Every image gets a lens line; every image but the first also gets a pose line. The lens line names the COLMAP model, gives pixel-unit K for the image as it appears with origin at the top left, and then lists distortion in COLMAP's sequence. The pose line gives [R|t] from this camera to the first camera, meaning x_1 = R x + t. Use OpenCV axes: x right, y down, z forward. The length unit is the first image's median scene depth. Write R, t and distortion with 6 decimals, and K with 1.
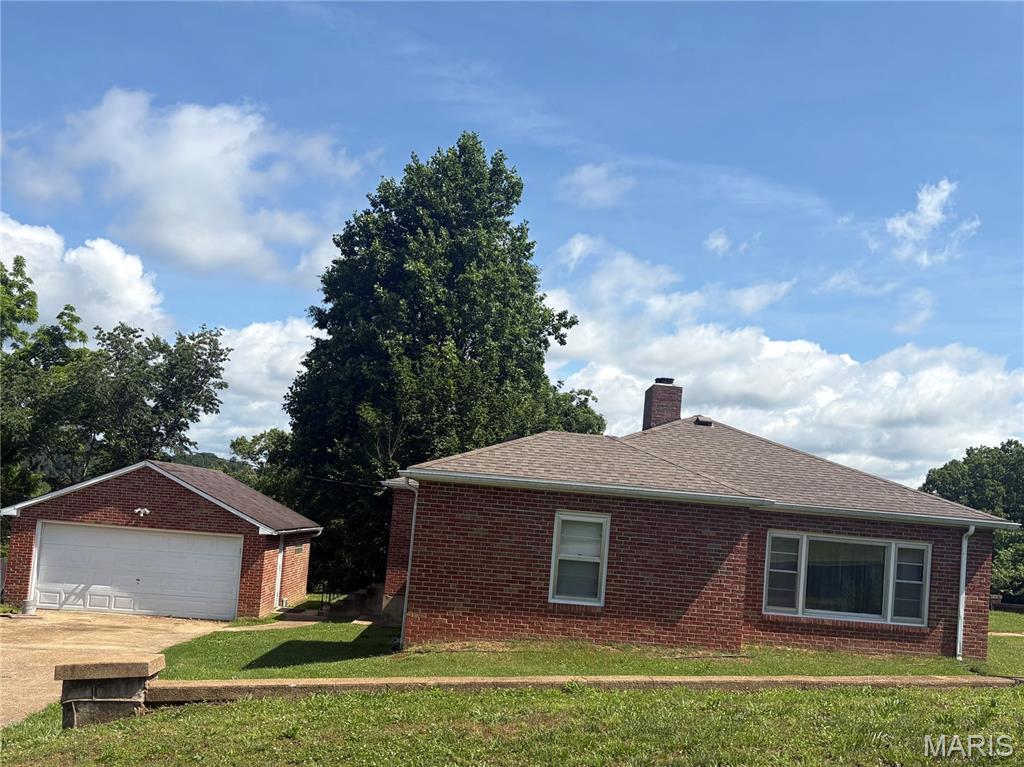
lens RADIAL K [[952.9, 0, 512.3], [0, 952.9, 456.0], [0, 0, 1]] dist [0.077335, -0.005093]
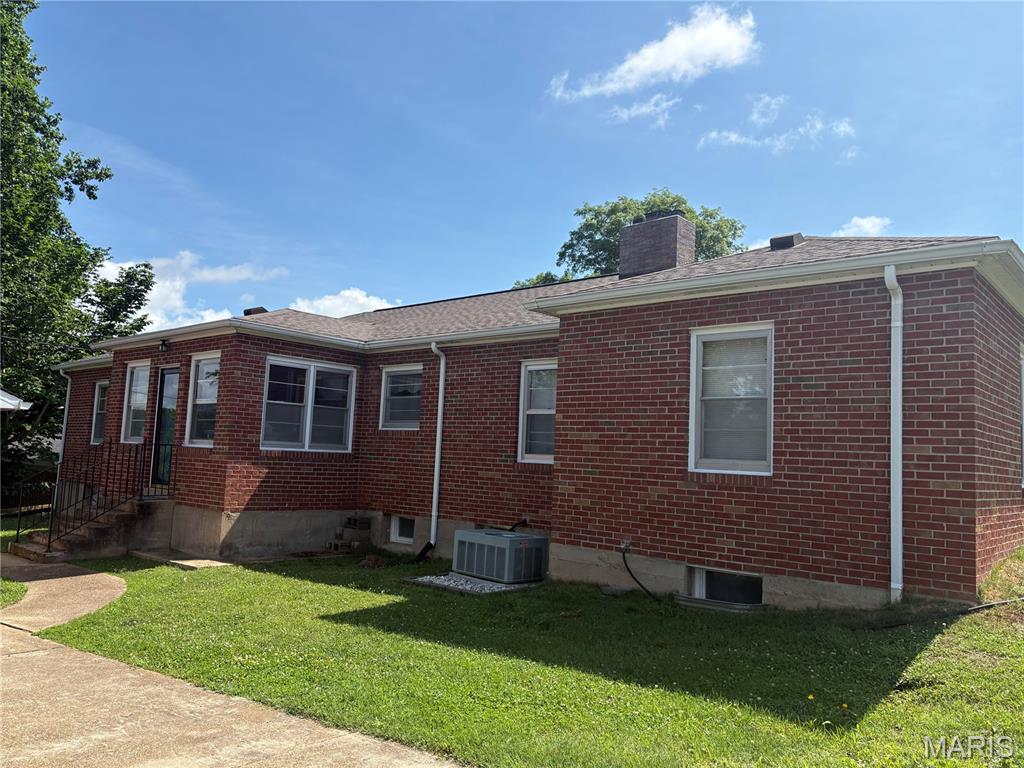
lens RADIAL K [[774.2, 0, 512.0], [0, 774.2, 384.0], [0, 0, 1]] dist [0.081678, -0.093825]
pose [[0.711673, 0.020286, 0.702218, -0.164673], [-0.035042, 0.999364, 0.006644, 0.026976], [-0.701637, -0.029336, 0.711931, 0.252110]]
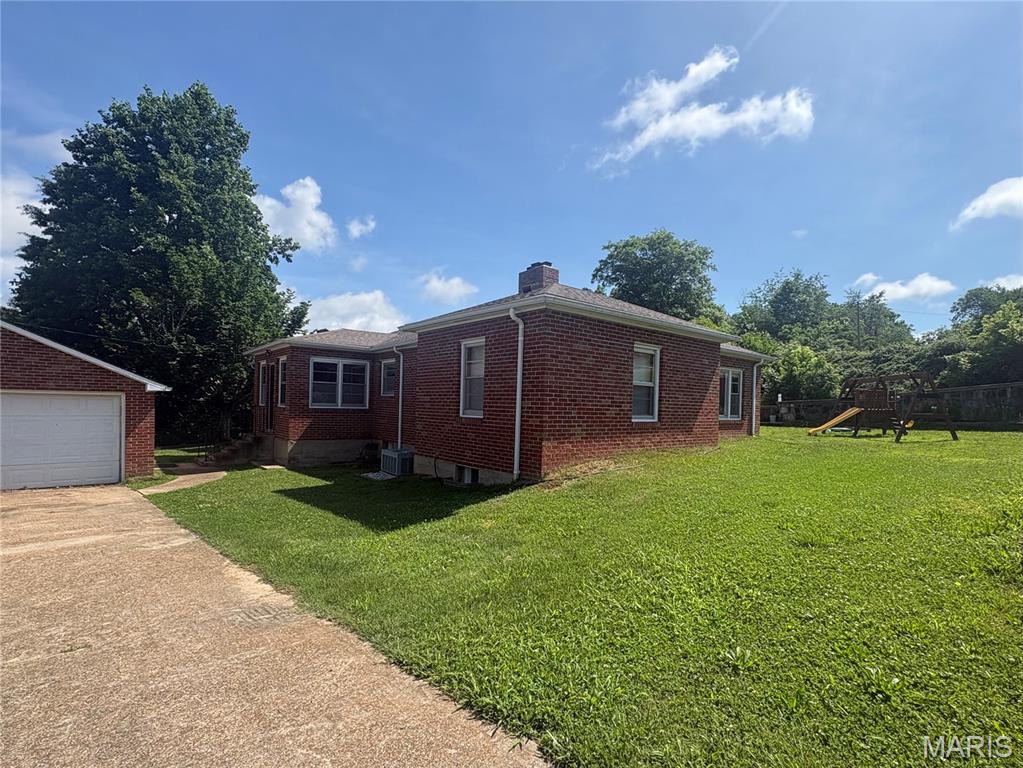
lens RADIAL K [[501.6, 0, 541.8], [0, 501.6, 406.6], [0, 0, 1]] dist [0.001638, 0.000488]
pose [[0.791991, -0.061108, 0.607467, -0.120349], [-0.002148, 0.994693, 0.102861, 0.020687], [-0.610529, -0.082770, 0.787657, 0.167485]]
